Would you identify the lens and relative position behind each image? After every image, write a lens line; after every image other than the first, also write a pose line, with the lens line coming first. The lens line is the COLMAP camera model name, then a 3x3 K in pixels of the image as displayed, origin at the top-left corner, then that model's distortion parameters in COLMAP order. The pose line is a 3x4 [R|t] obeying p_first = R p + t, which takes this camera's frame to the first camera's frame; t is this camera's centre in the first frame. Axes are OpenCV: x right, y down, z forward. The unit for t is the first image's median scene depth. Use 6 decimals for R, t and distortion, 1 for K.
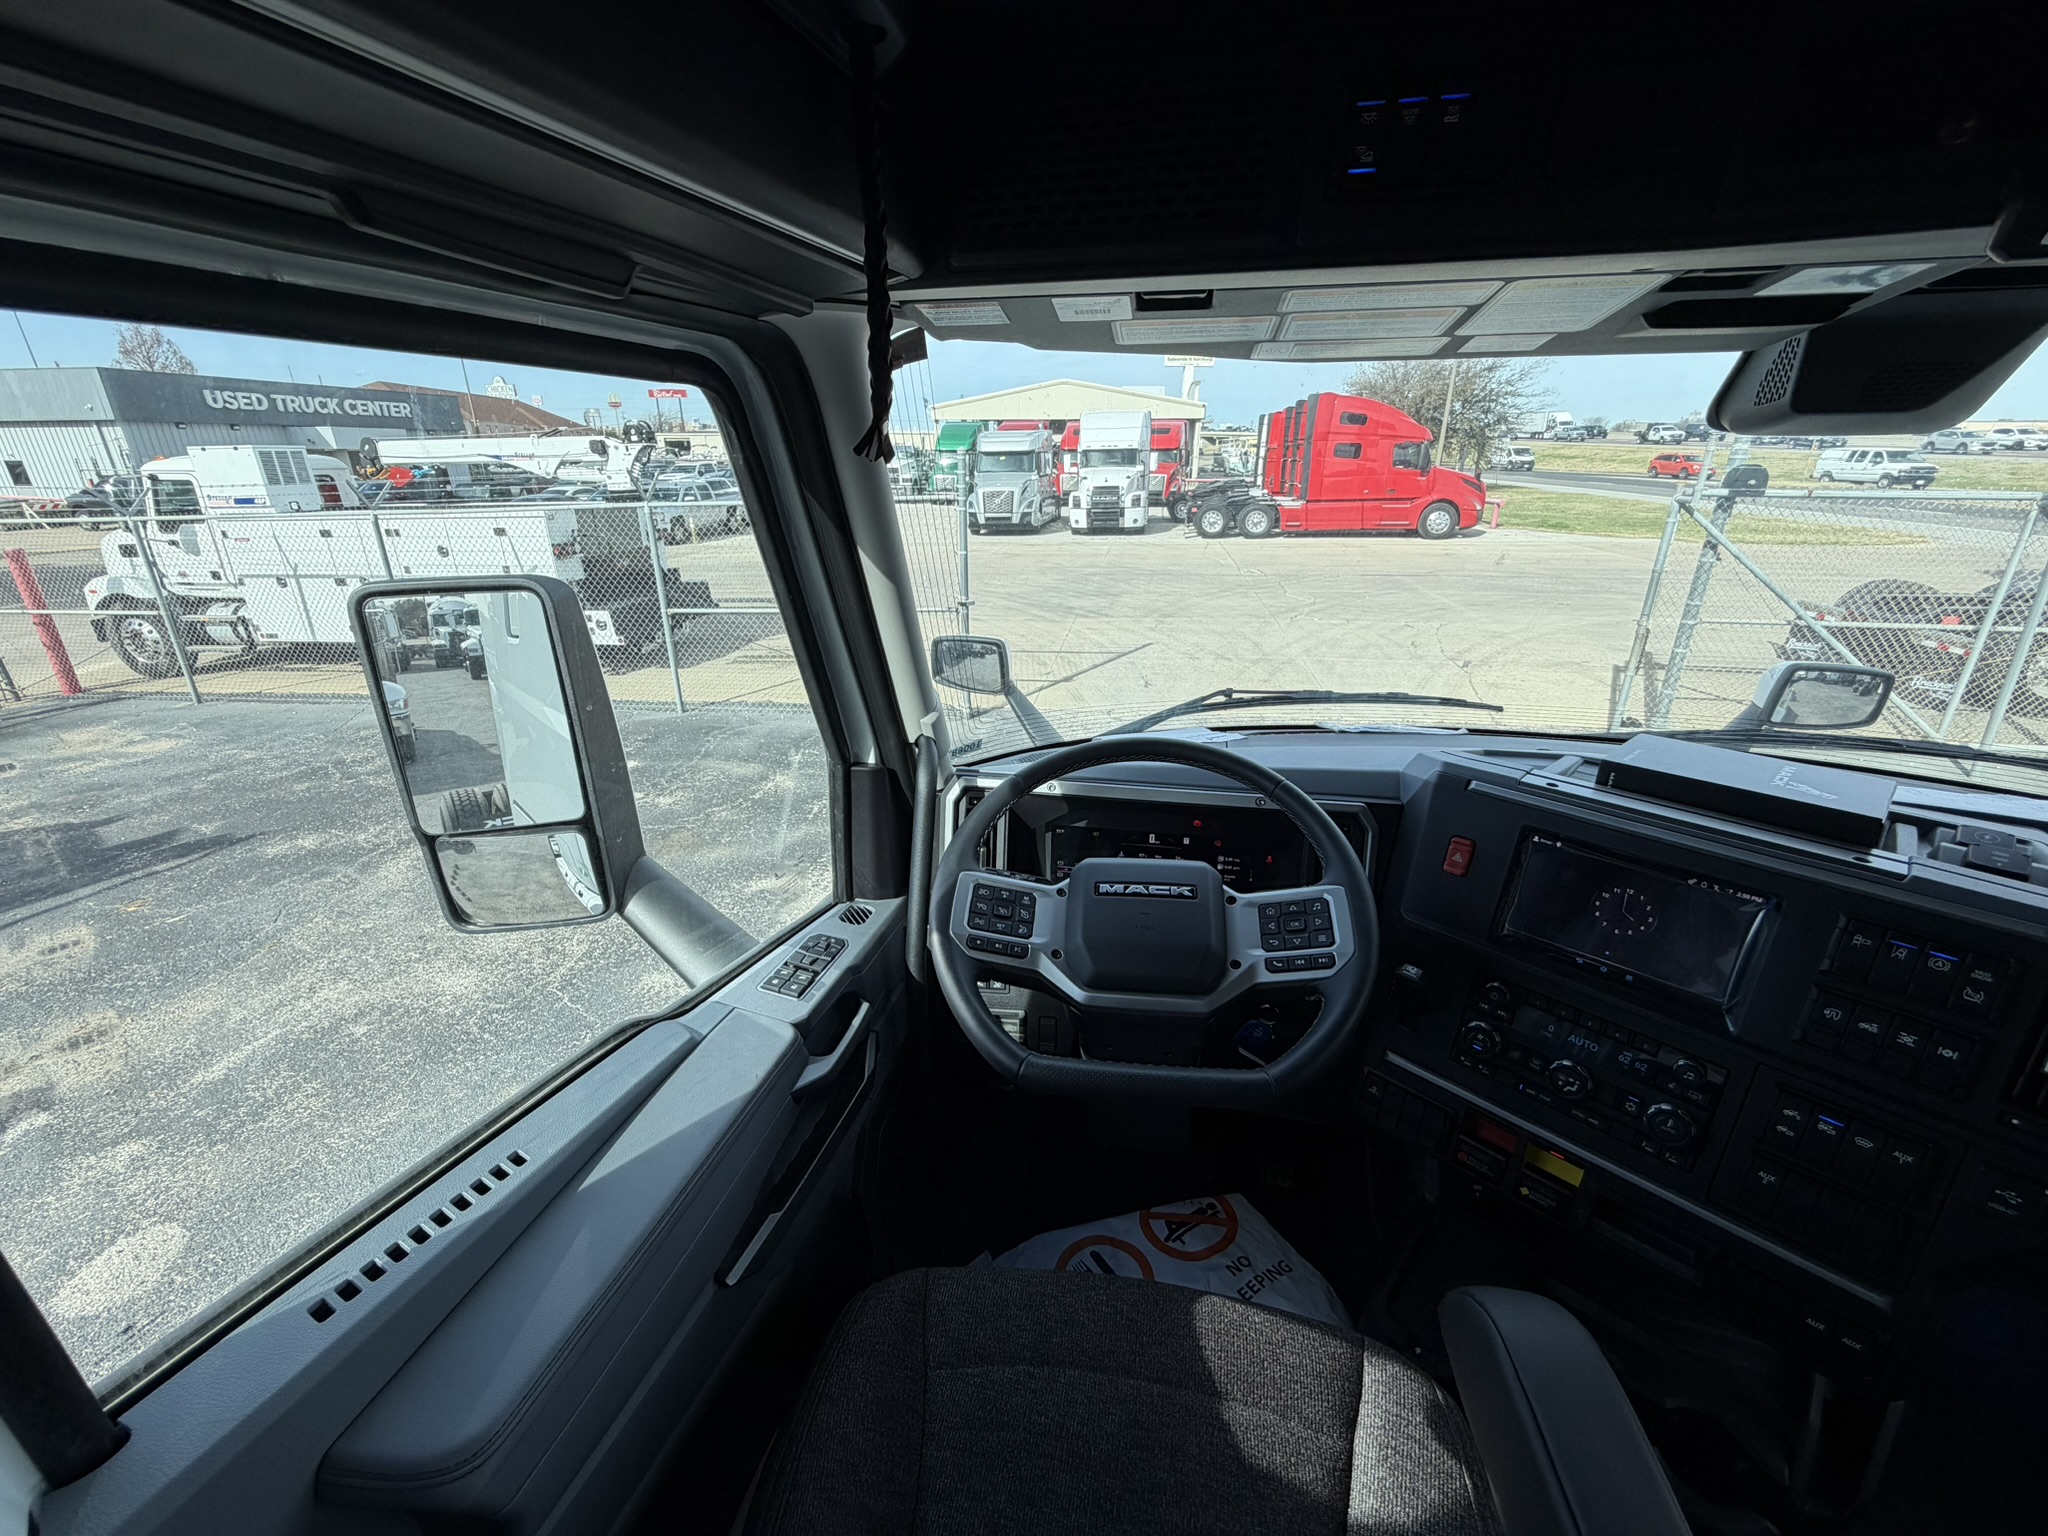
lens RADIAL K [[832.0, 0, 1005.4], [0, 832.0, 757.5], [0, 0, 1]] dist [-0.005211, 0.001133]
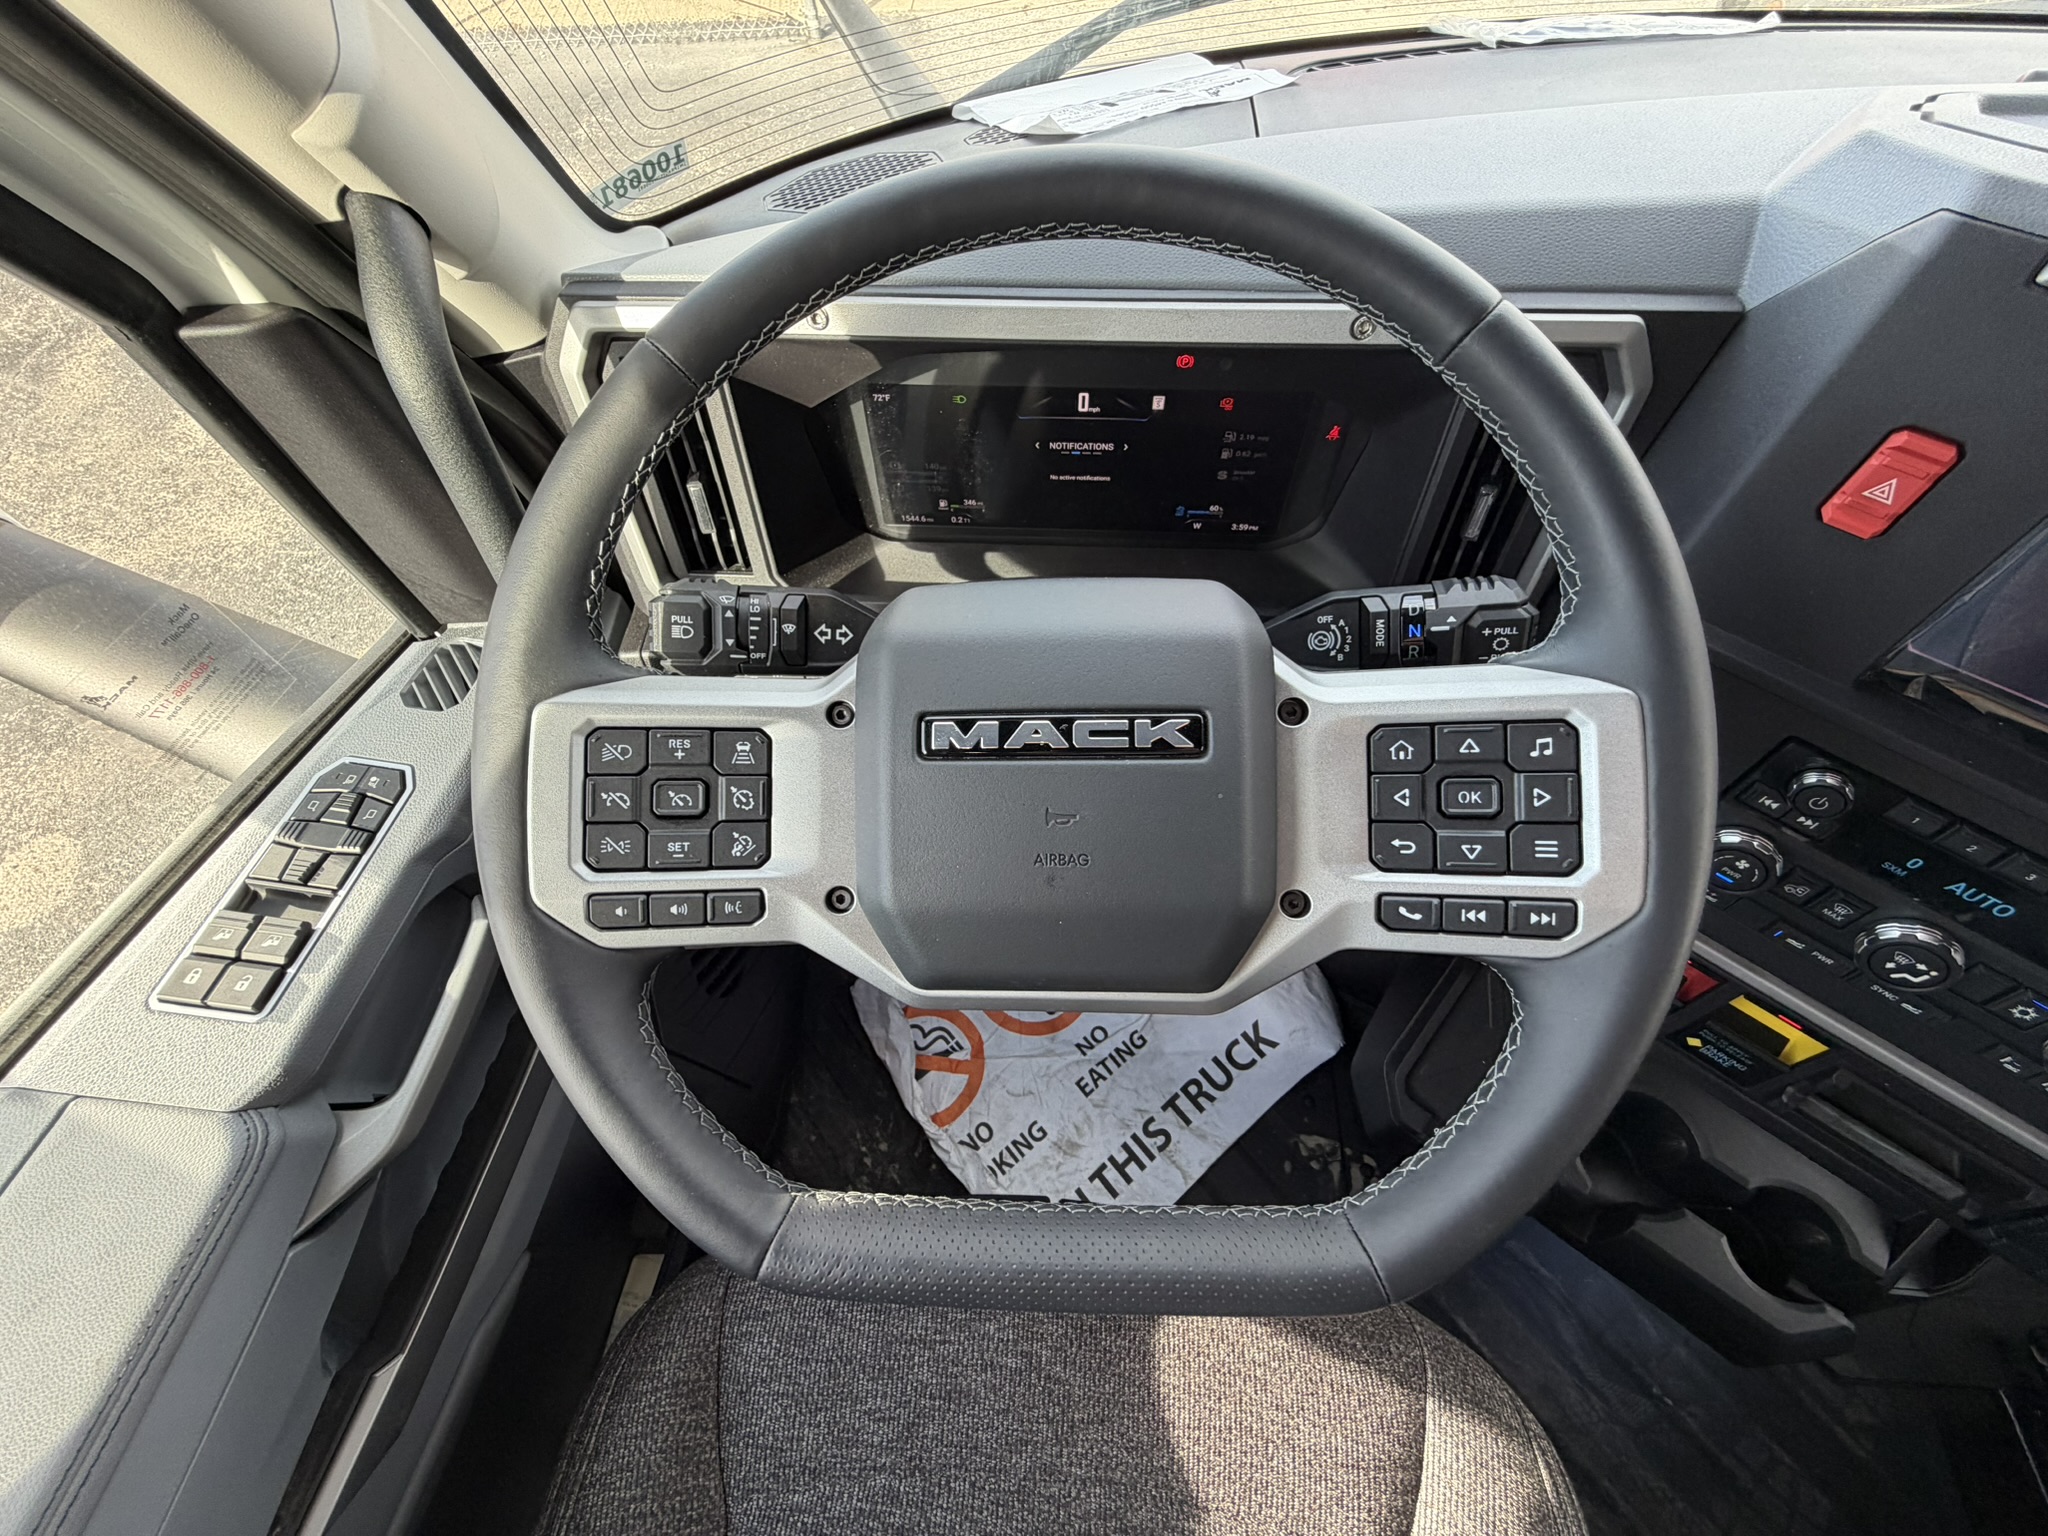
lens RADIAL K [[832.0, 0, 1010.9], [0, 832.0, 769.6], [0, 0, 1]] dist [-0.005211, 0.001133]
pose [[0.992571, -0.115961, 0.036809, 0.133016], [0.066334, 0.769442, 0.635263, -0.050826], [-0.101988, -0.628102, 0.771418, 0.723622]]
